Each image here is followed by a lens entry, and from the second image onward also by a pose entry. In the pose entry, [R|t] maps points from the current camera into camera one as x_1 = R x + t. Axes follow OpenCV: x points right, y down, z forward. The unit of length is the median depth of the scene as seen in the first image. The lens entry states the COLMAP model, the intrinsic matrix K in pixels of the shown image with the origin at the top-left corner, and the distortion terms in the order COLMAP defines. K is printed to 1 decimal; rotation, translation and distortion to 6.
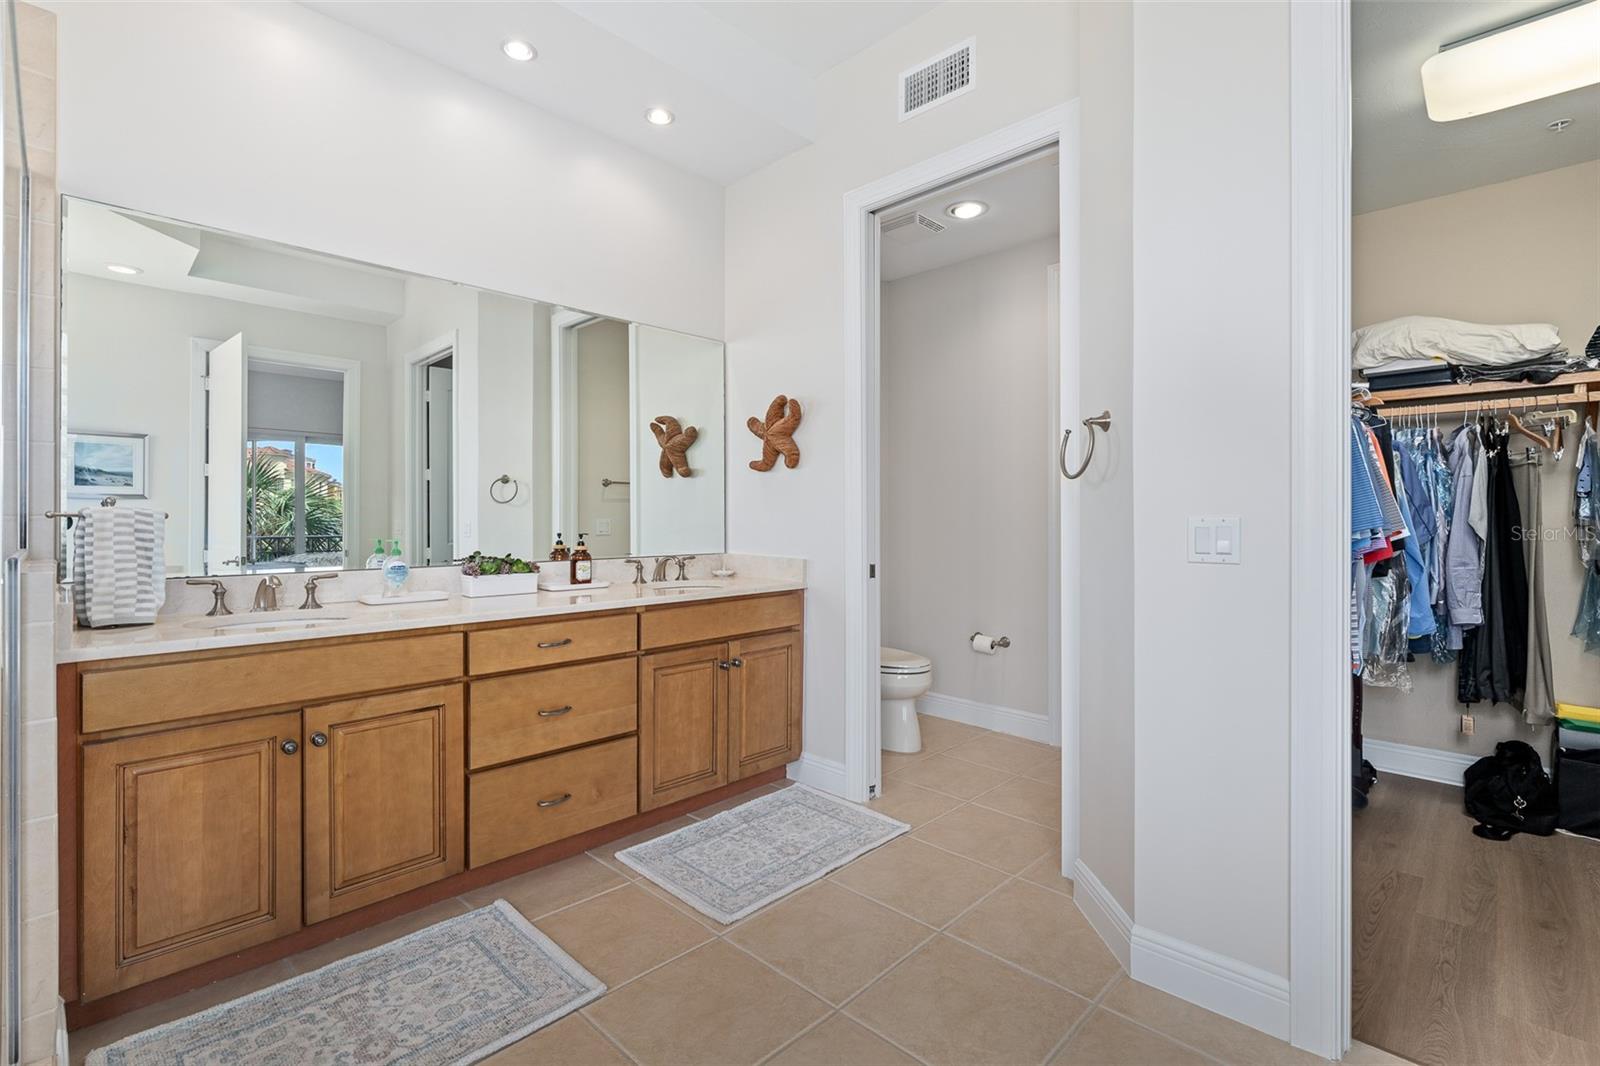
lens RADIAL K [[724.8, 0, 796.9], [0, 724.8, 521.1], [0, 0, 1]] dist [-0.001409, 0.000333]
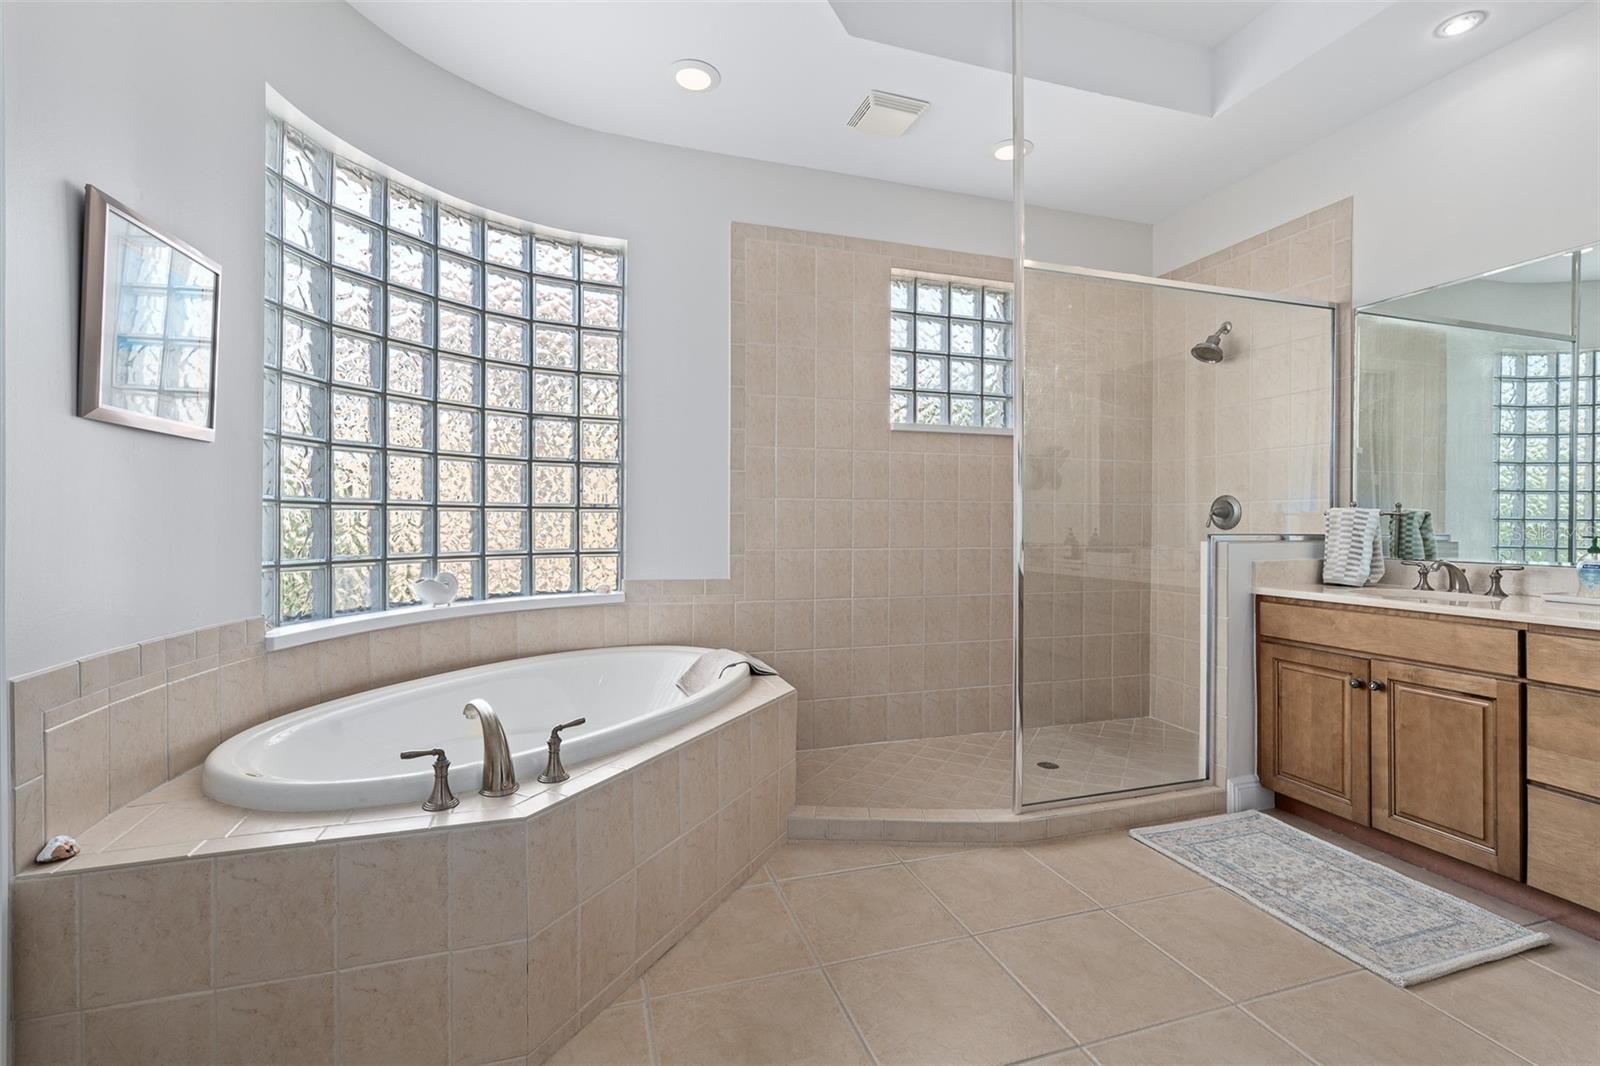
lens RADIAL K [[724.8, 0, 805.6], [0, 724.8, 524.9], [0, 0, 1]] dist [-0.001409, 0.000333]
pose [[-0.470467, -0.000609, -0.882417, 0.866389], [-0.003526, 0.999993, 0.001190, 0.016726], [0.882410, 0.003671, -0.470466, 0.646989]]
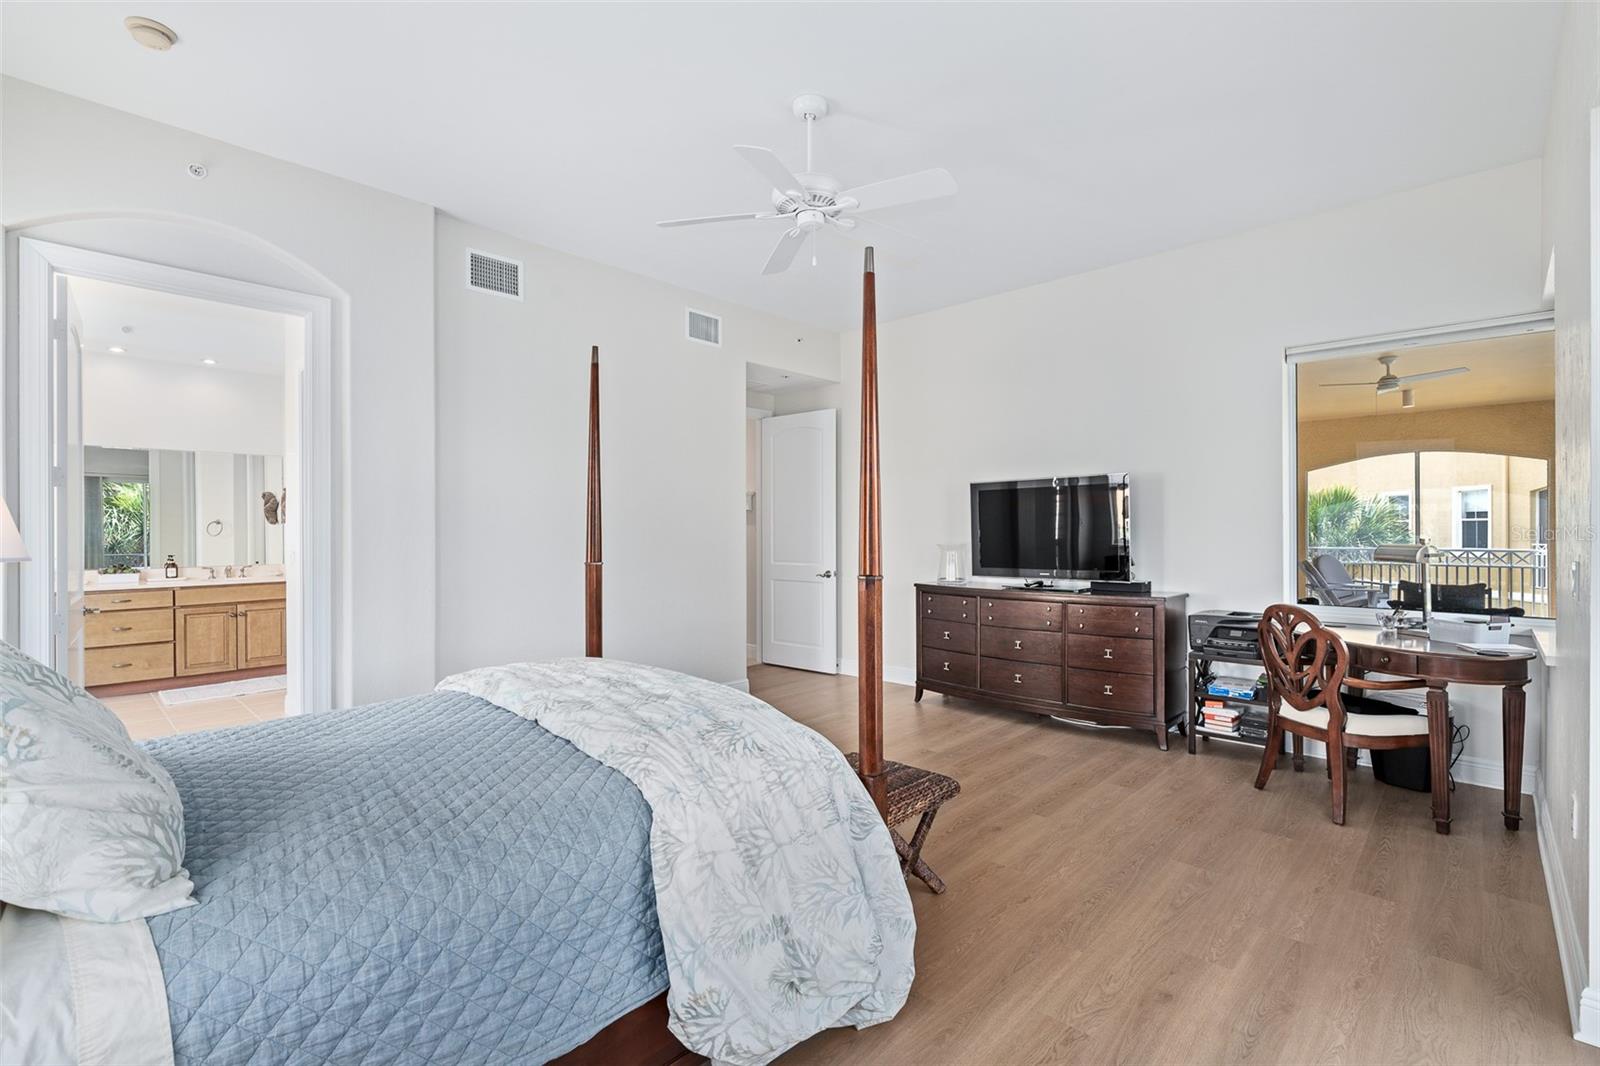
lens RADIAL K [[724.8, 0, 802.2], [0, 724.8, 533.1], [0, 0, 1]] dist [-0.001409, 0.000333]
pose [[0.999404, -0.002040, 0.034463, 2.100956], [0.001950, 0.999995, 0.002658, -0.070812], [-0.034468, -0.002589, 0.999402, -1.701657]]
